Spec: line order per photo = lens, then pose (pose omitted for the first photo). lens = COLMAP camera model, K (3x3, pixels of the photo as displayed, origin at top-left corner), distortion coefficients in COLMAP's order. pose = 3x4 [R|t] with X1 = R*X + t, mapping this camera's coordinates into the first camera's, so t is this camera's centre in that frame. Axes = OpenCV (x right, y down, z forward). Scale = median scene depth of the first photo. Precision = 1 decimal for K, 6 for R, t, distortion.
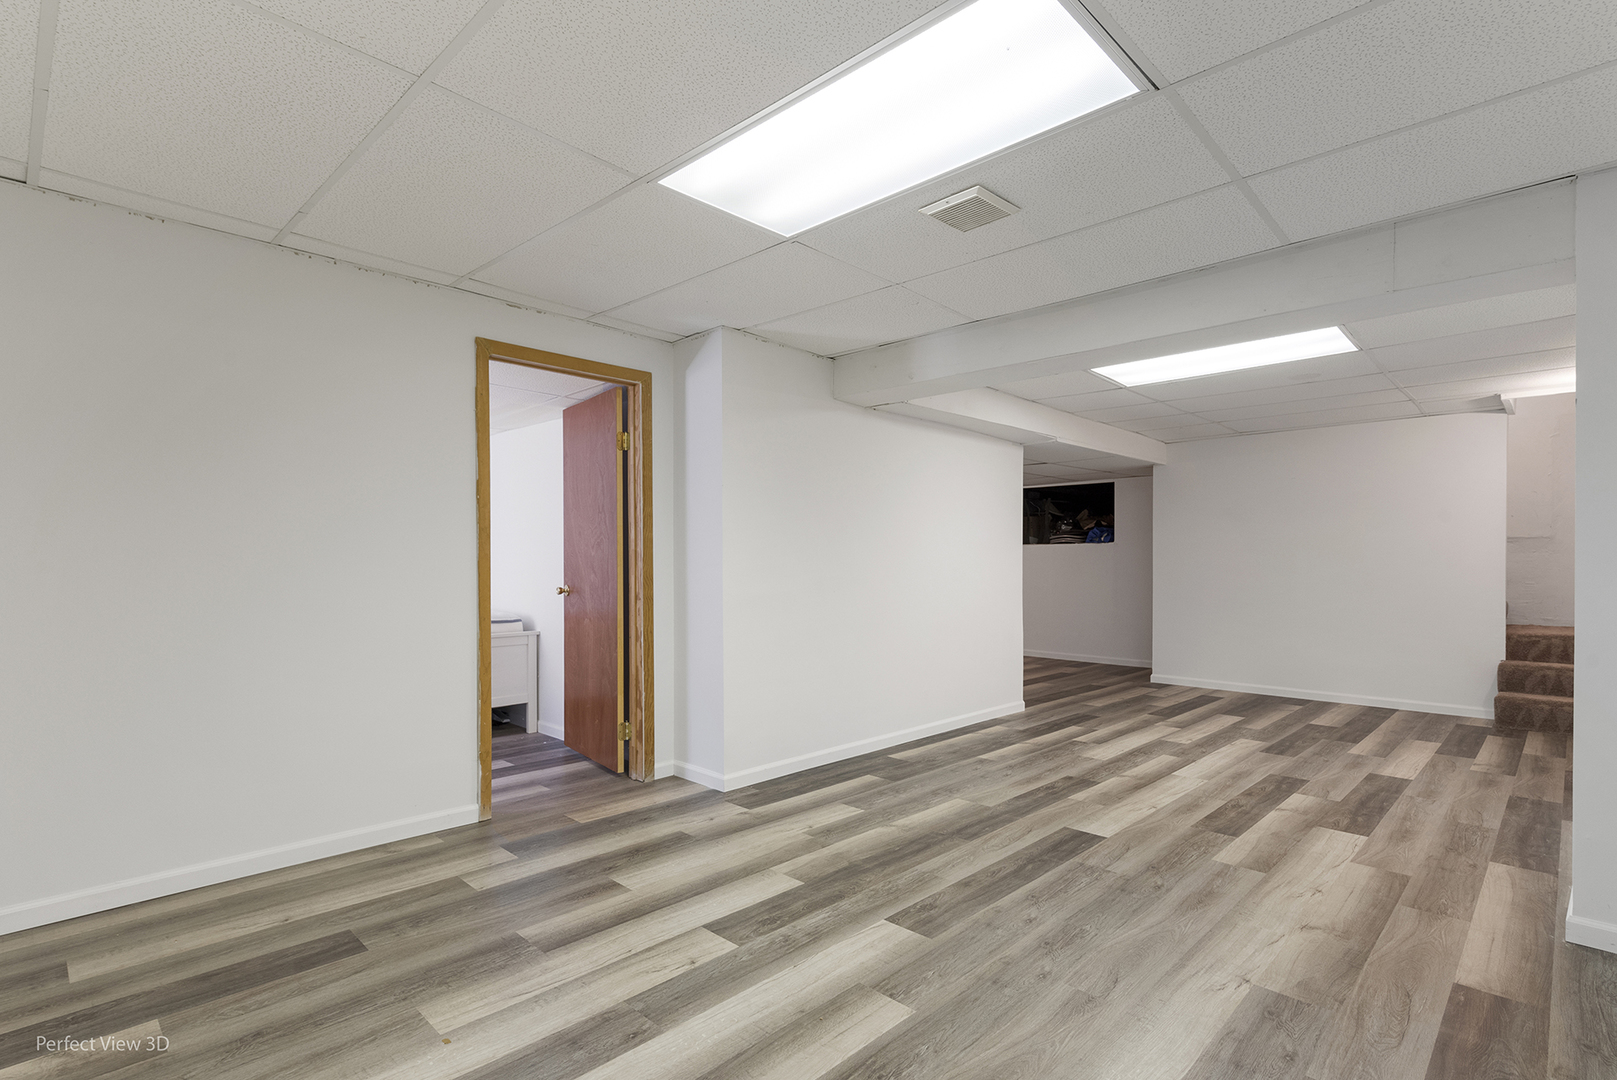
lens RADIAL K [[800.0, 0, 809.9], [0, 800.0, 568.5], [0, 0, 1]] dist [0.002214, 0.000886]
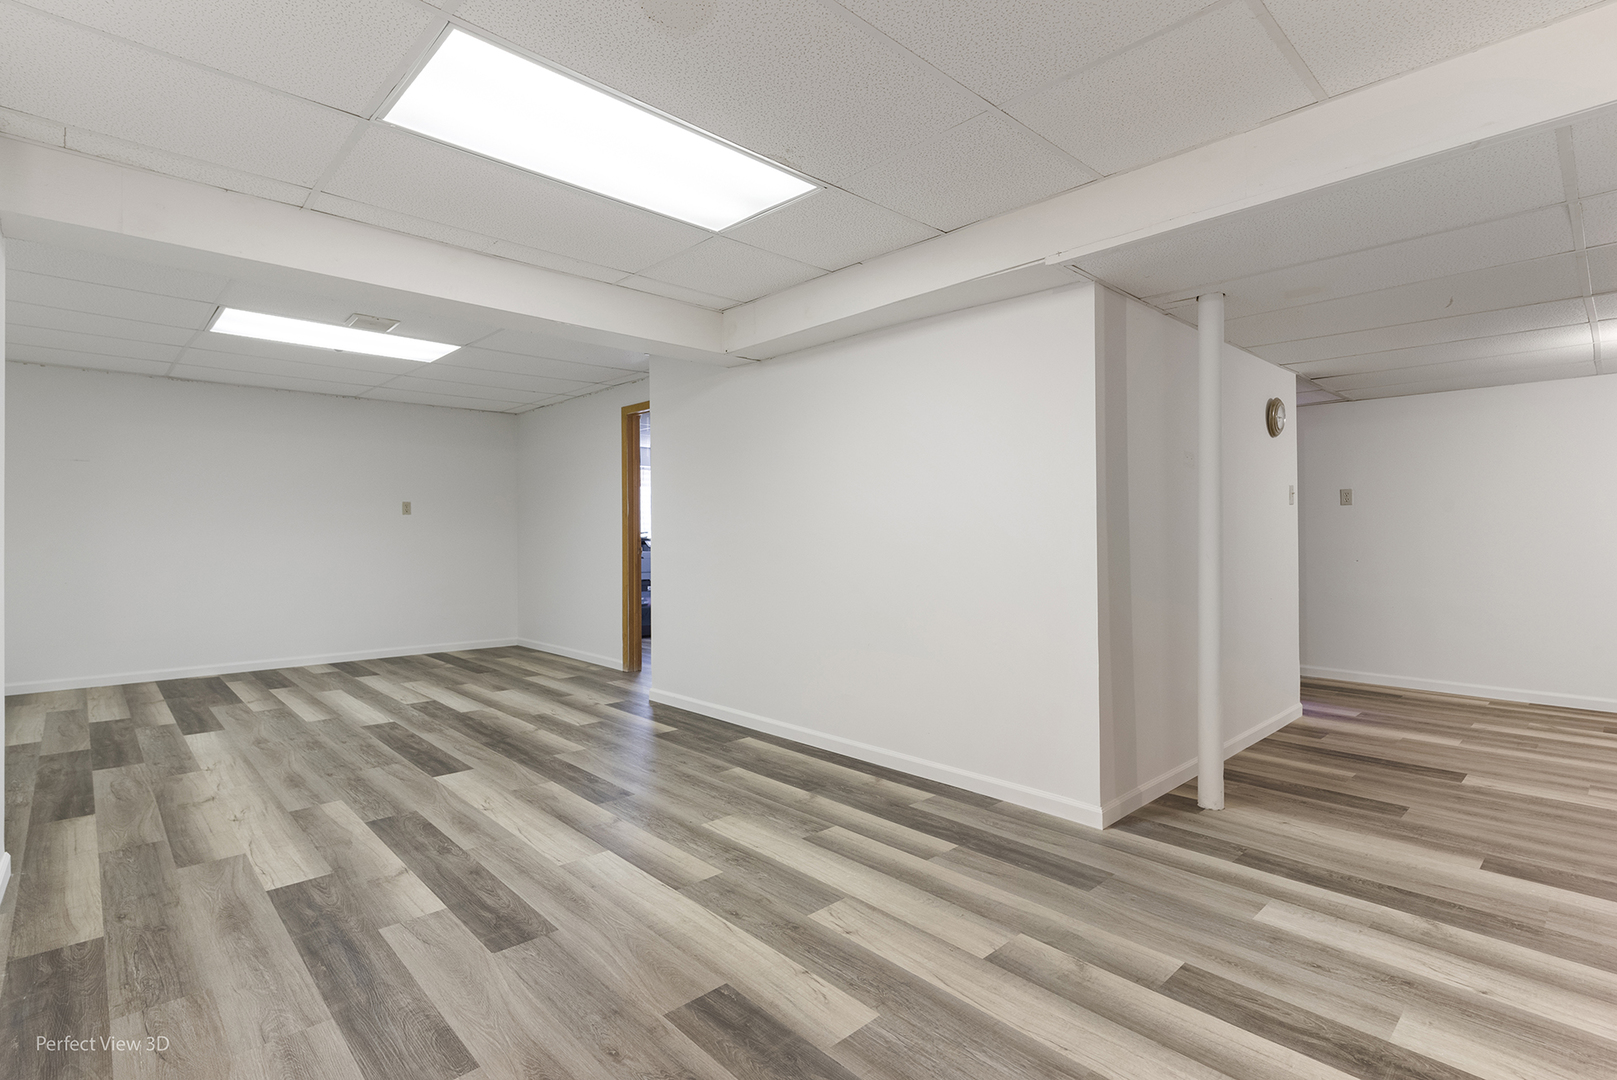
lens RADIAL K [[757.6, 0, 810.5], [0, 757.6, 530.0], [0, 0, 1]] dist [0.004174, 0.000211]
pose [[-0.040078, -0.006858, -0.999173, 1.306555], [-0.005858, 0.999961, -0.006628, -0.013406], [0.999179, 0.005587, -0.040117, 1.435374]]
